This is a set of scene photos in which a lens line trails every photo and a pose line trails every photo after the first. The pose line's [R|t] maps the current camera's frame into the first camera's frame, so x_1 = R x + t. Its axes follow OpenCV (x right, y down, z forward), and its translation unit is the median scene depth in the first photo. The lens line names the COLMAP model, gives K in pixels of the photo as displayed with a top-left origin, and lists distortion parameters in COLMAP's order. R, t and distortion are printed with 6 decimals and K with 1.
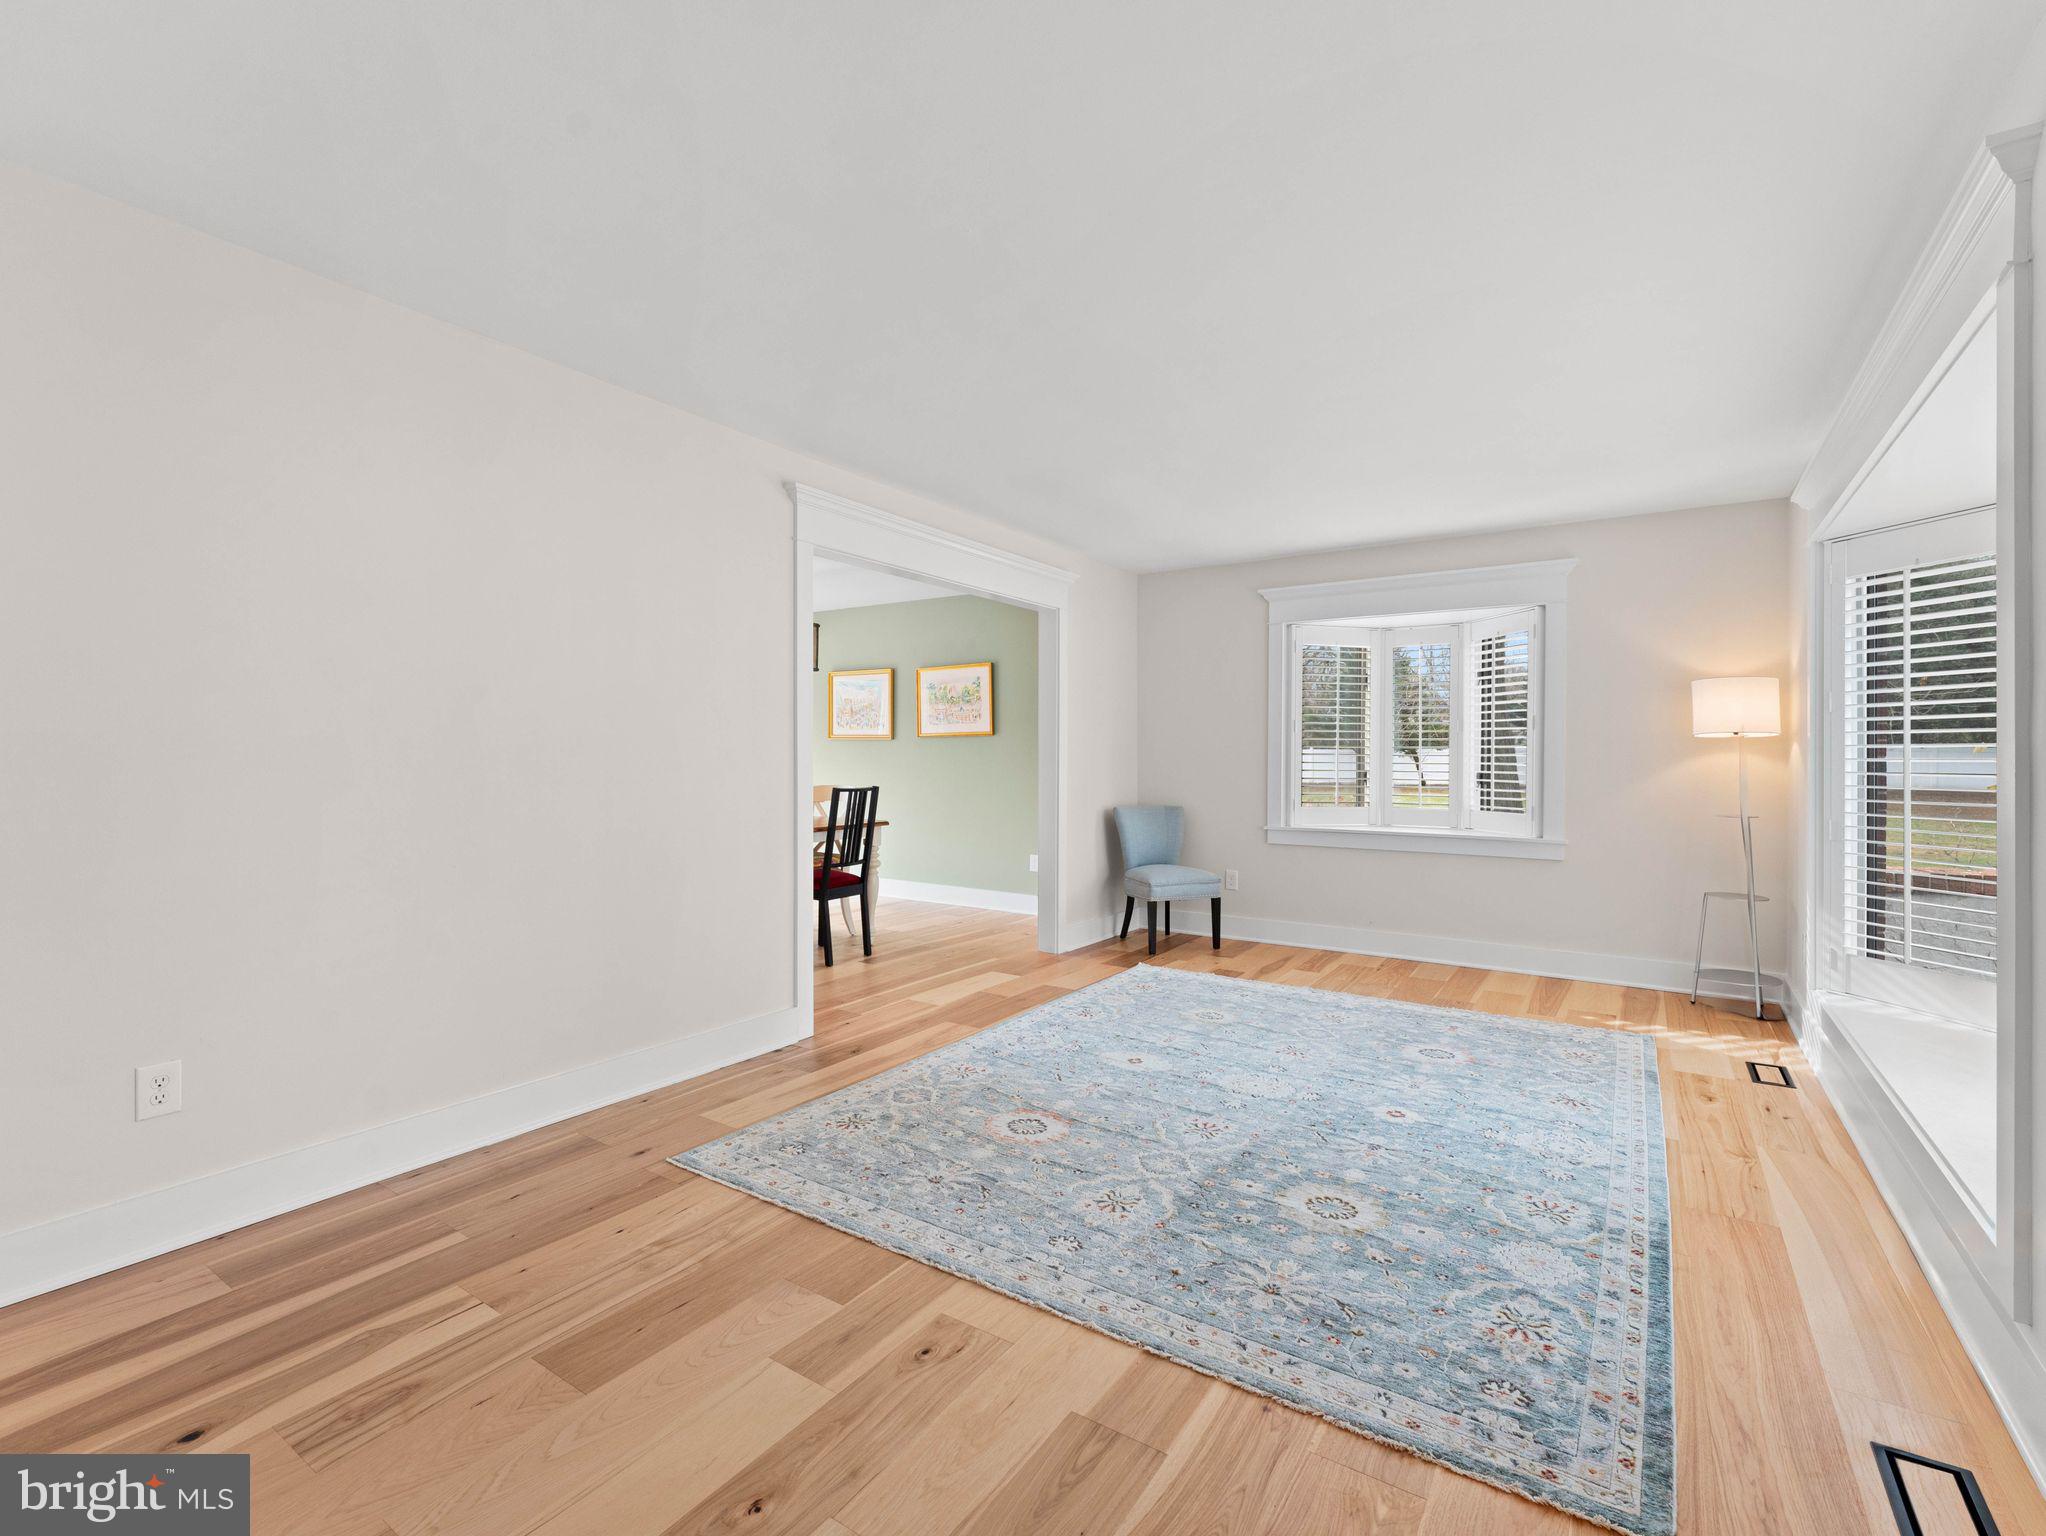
lens RADIAL K [[932.6, 0, 1026.7], [0, 932.6, 740.6], [0, 0, 1]] dist [0.000861, -0.000239]
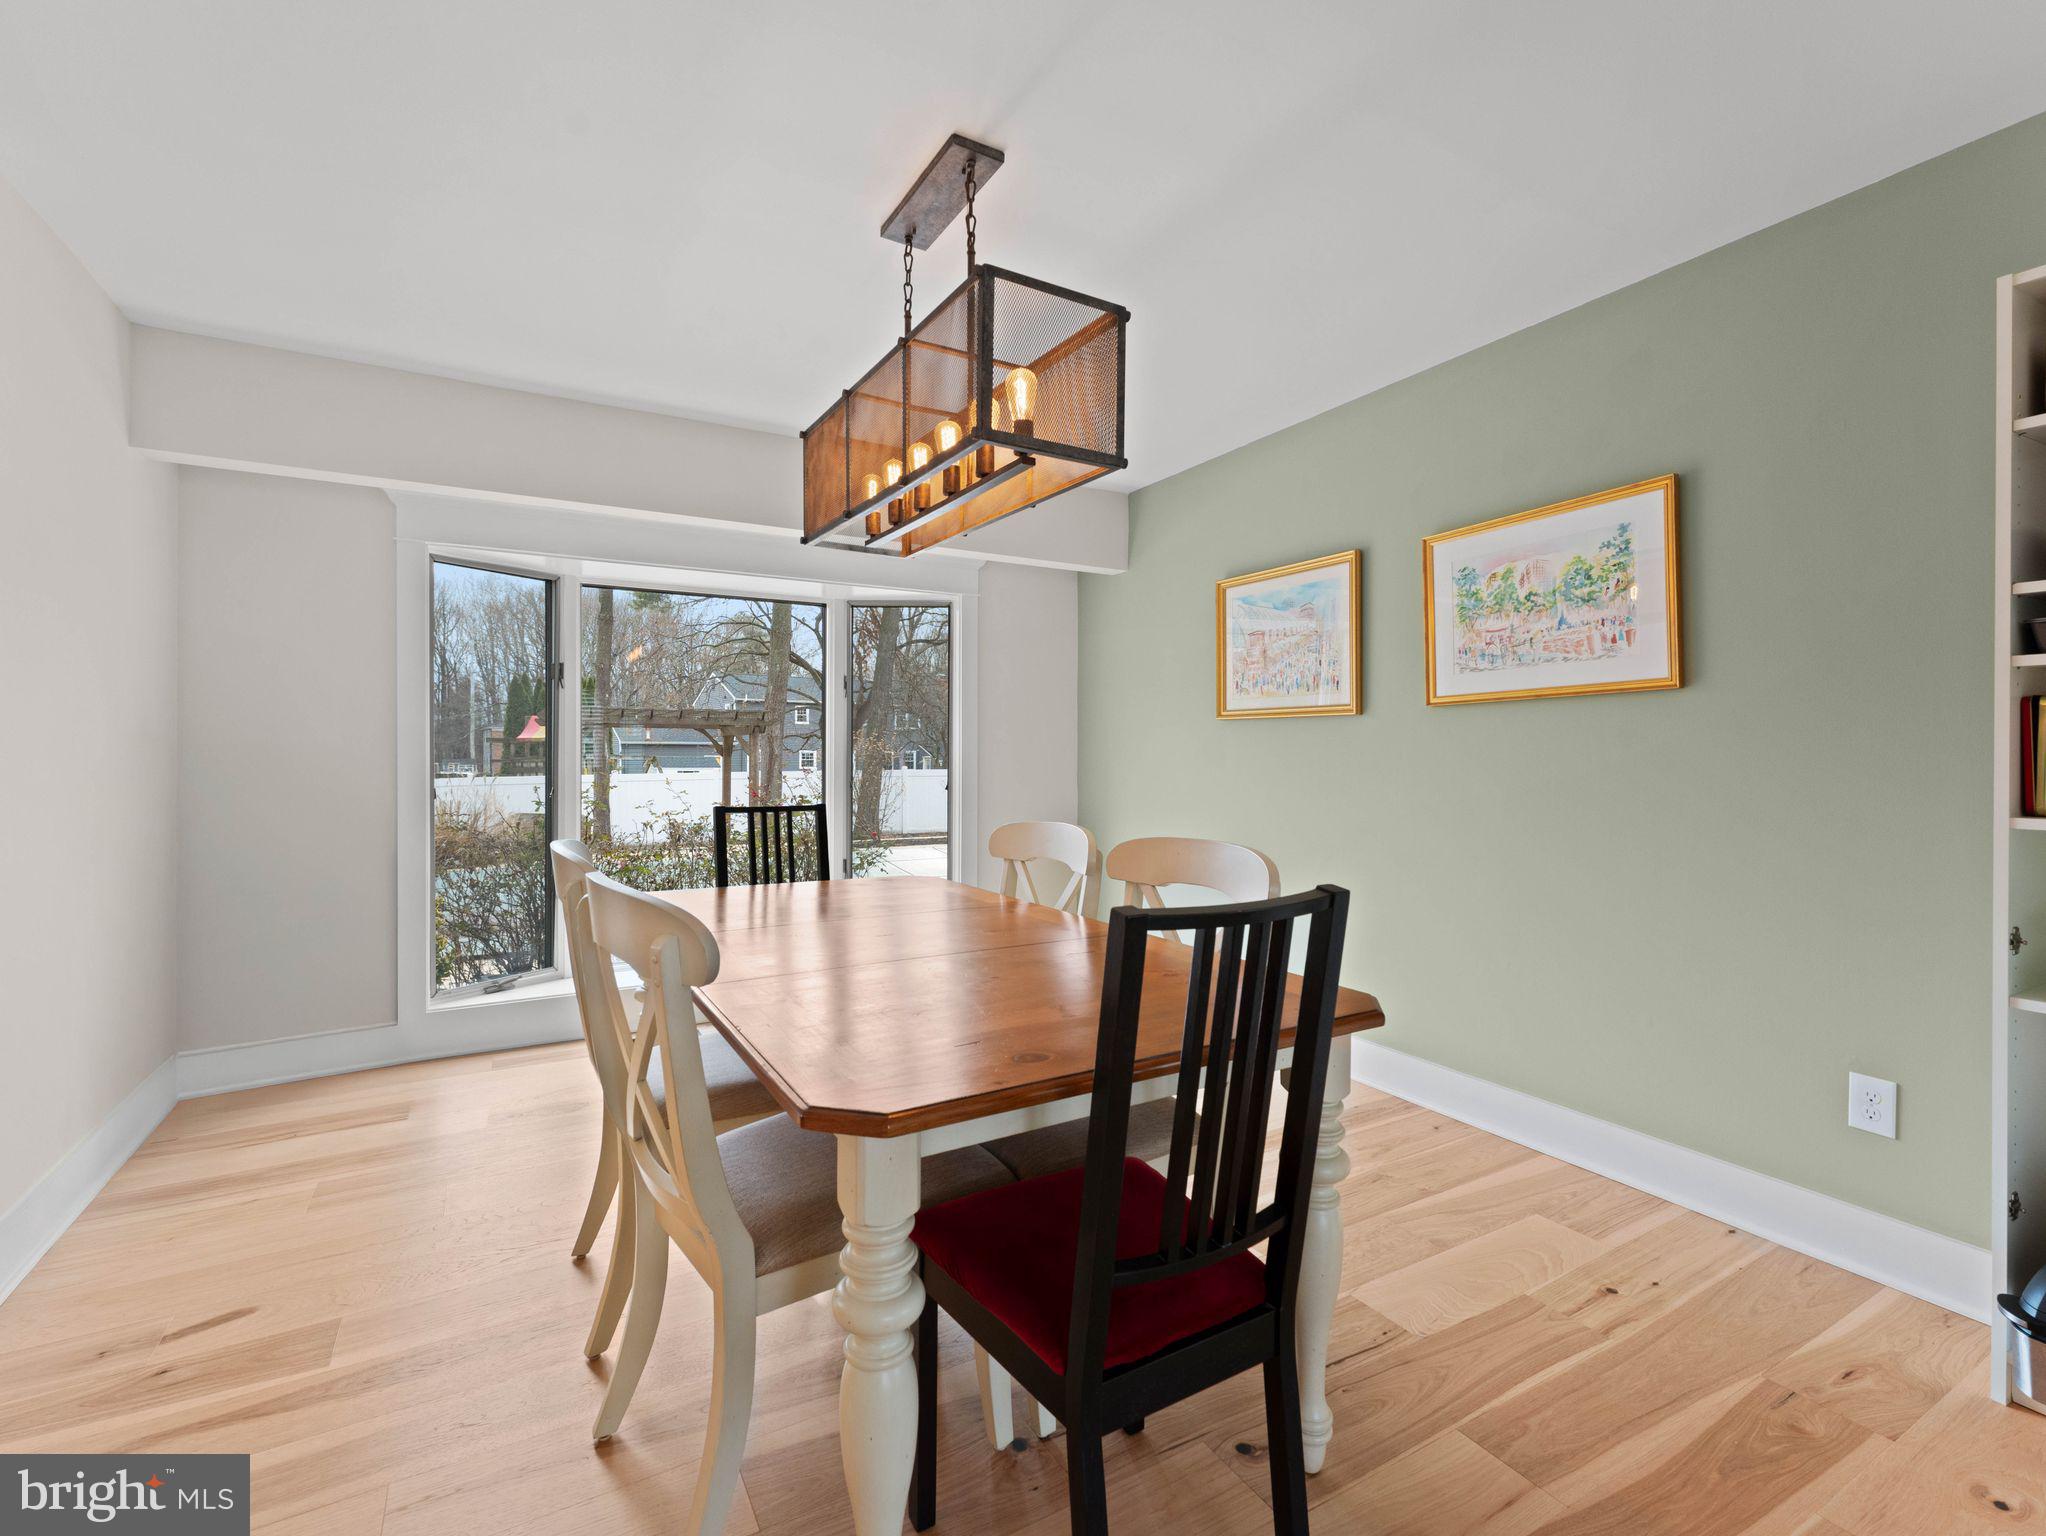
lens RADIAL K [[932.6, 0, 1026.7], [0, 932.6, 740.6], [0, 0, 1]] dist [0.000861, -0.000239]
pose [[0.895748, -0.005114, -0.444534, -0.098539], [0.007190, 0.999970, 0.002984, 0.010366], [0.444505, -0.005869, 0.895757, 0.591253]]
